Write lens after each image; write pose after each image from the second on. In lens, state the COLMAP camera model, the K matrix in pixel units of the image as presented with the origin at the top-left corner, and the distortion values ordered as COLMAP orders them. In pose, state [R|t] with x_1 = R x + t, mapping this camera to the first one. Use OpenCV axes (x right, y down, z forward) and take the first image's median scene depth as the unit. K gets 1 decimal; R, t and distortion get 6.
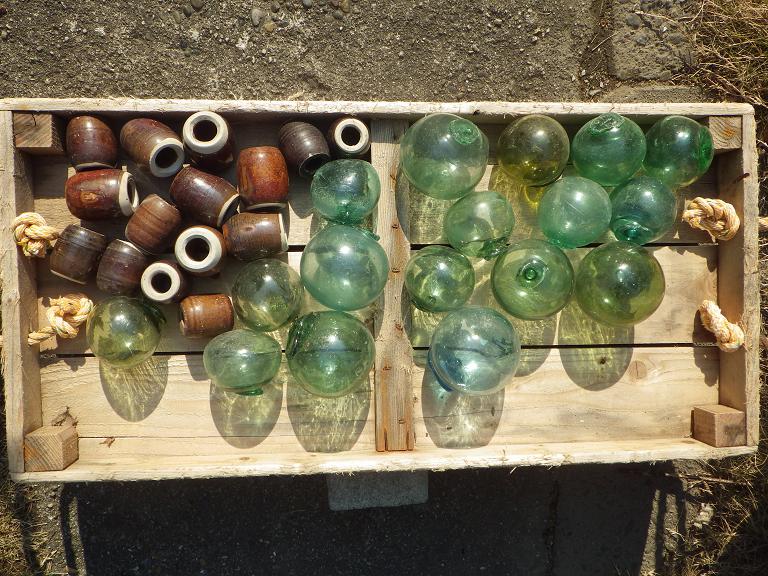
lens RADIAL K [[619.0, 0, 384.0], [0, 619.0, 288.0], [0, 0, 1]] dist [0.011147, 0.000558]
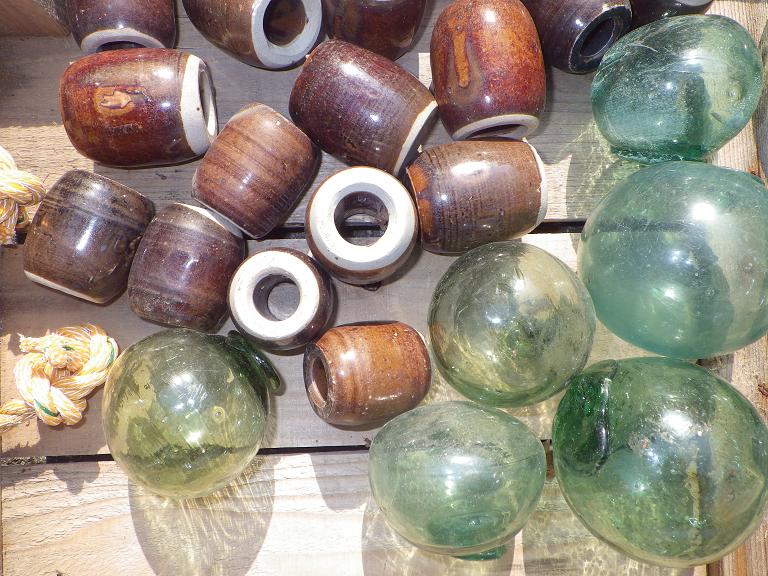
lens RADIAL K [[619.0, 0, 384.0], [0, 619.0, 288.0], [0, 0, 1]] dist [0.011147, 0.000558]
pose [[0.999749, -0.011857, -0.018993, -0.269608], [0.010730, 0.998236, -0.058387, 0.011359], [0.019652, 0.058169, 0.998113, 0.557743]]
